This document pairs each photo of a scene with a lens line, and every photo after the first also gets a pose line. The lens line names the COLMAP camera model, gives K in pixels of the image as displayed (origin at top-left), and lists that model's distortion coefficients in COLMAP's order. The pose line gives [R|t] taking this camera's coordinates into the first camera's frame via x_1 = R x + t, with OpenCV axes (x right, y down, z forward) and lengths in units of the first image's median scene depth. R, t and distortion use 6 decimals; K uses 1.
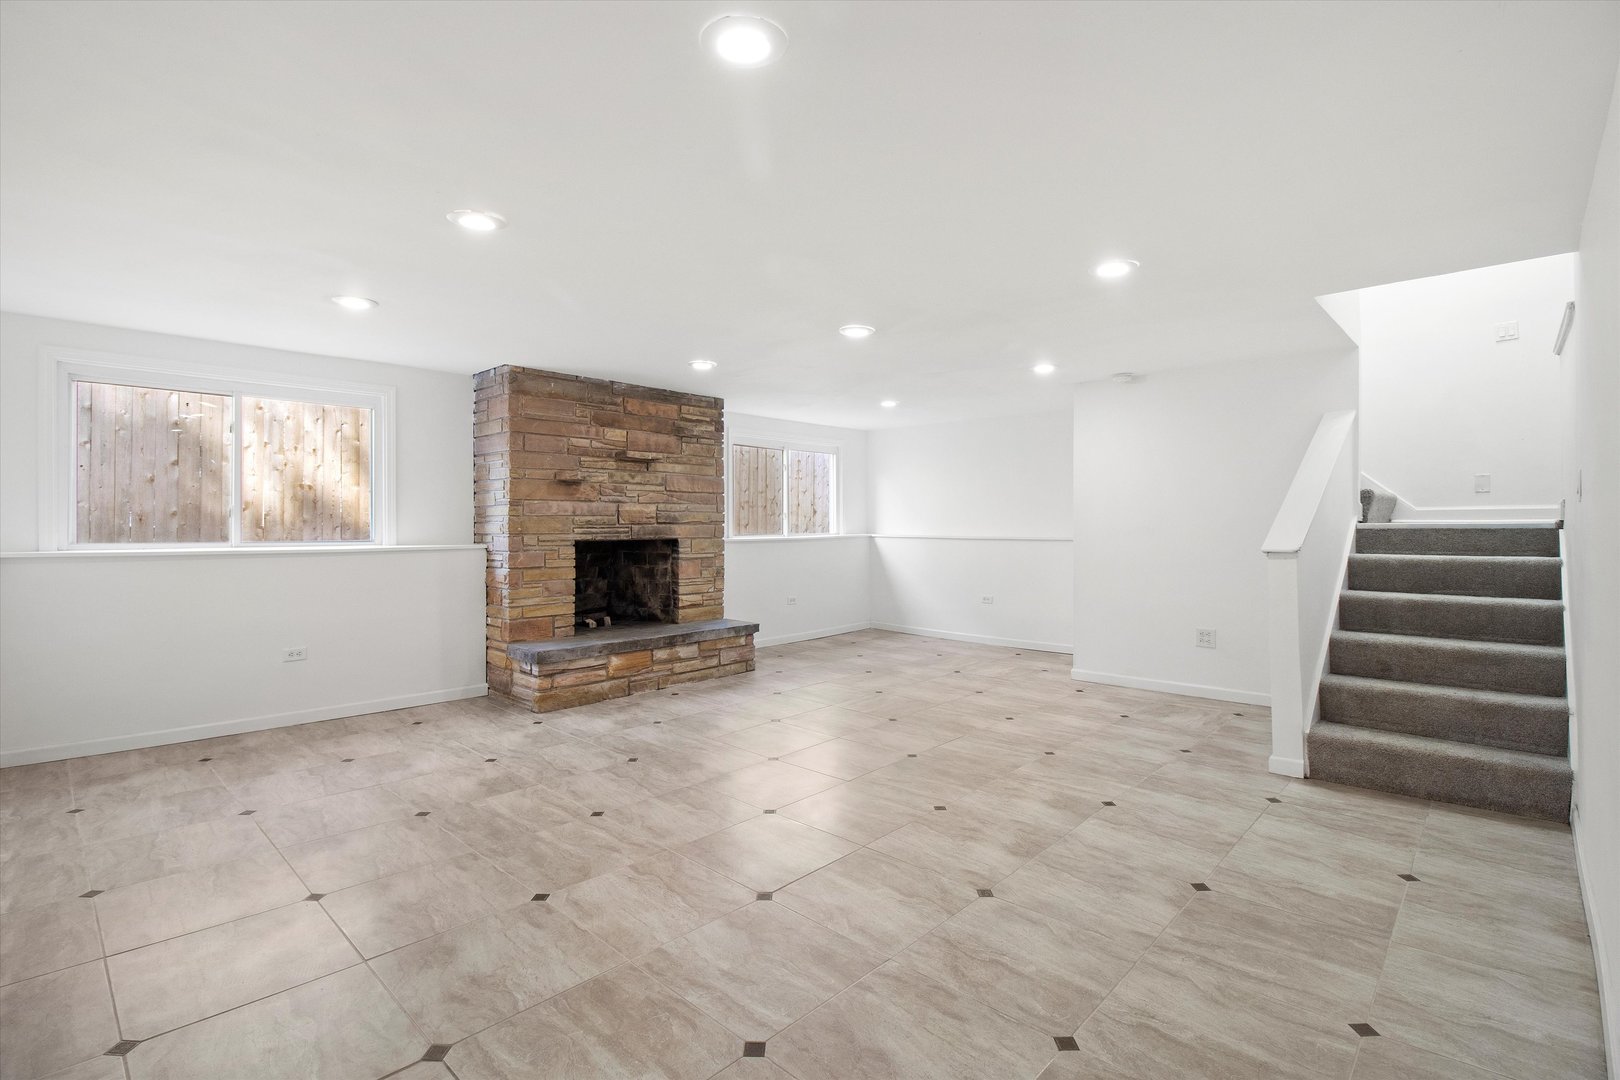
lens RADIAL K [[758.3, 0, 805.1], [0, 758.3, 536.1], [0, 0, 1]] dist [-0.006050, -0.003953]
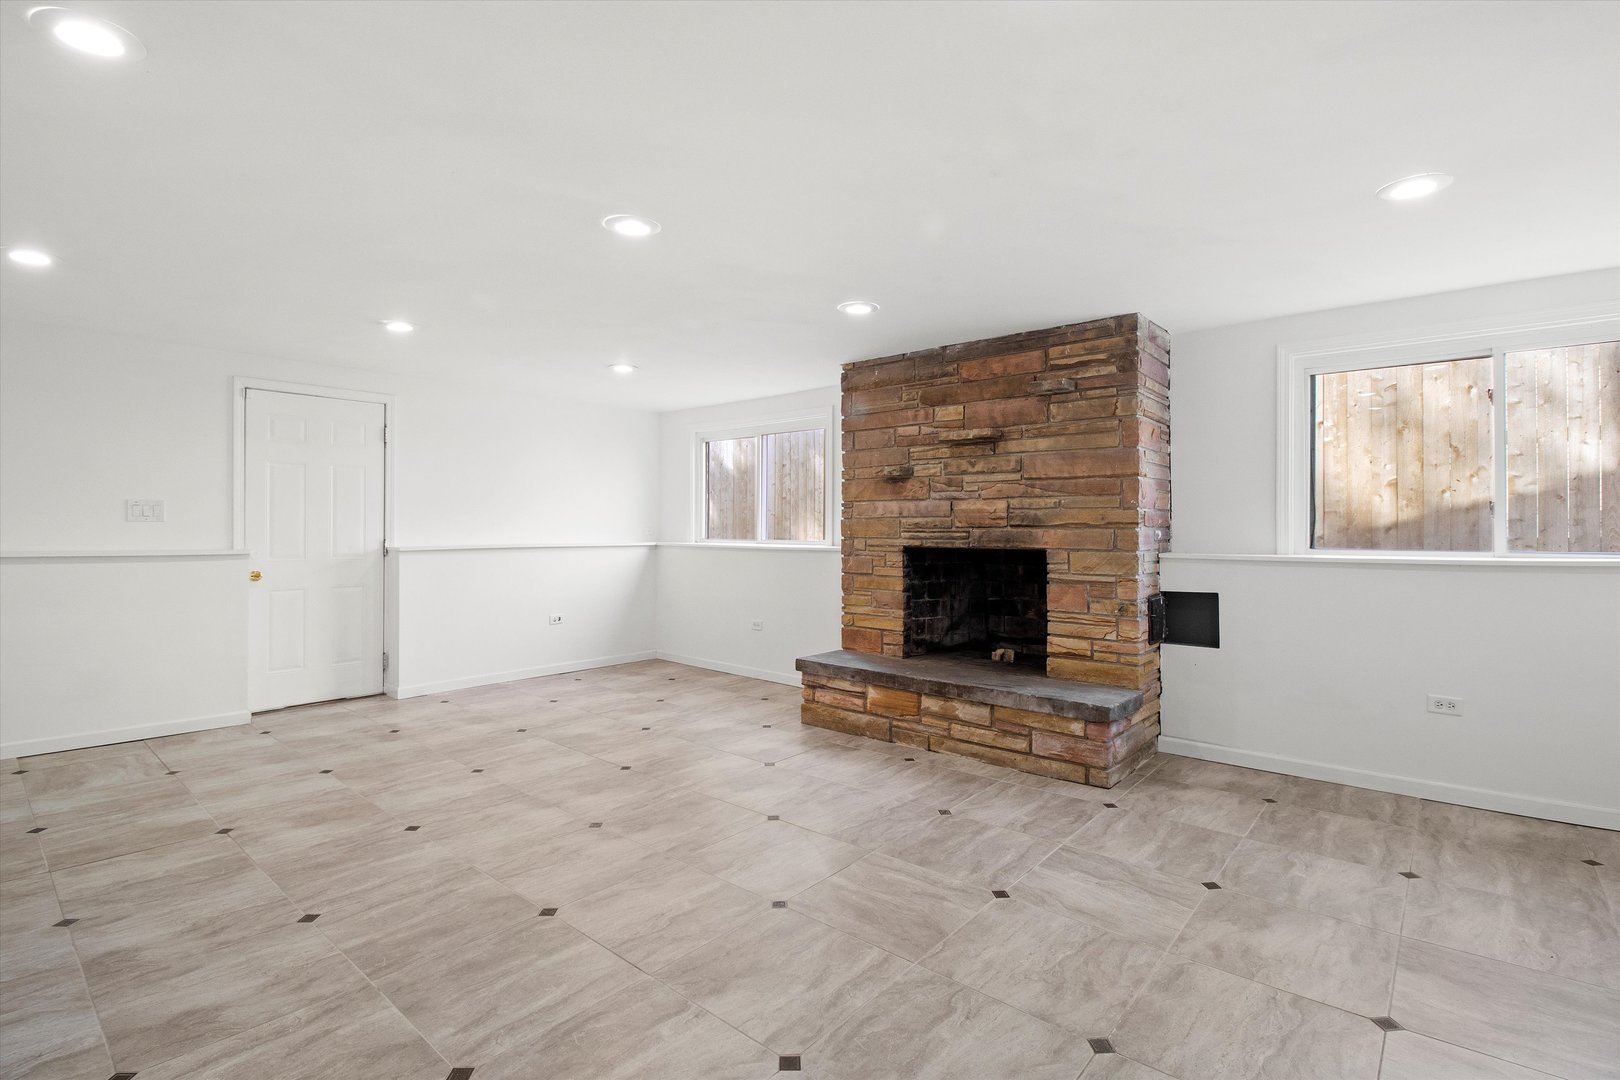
lens RADIAL K [[758.3, 0, 807.1], [0, 758.3, 527.1], [0, 0, 1]] dist [-0.006050, -0.003953]
pose [[0.037814, 0.005097, -0.999272, 0.531318], [-0.013845, 0.999894, 0.004576, -0.017785], [0.999189, 0.013662, 0.037881, 0.831106]]
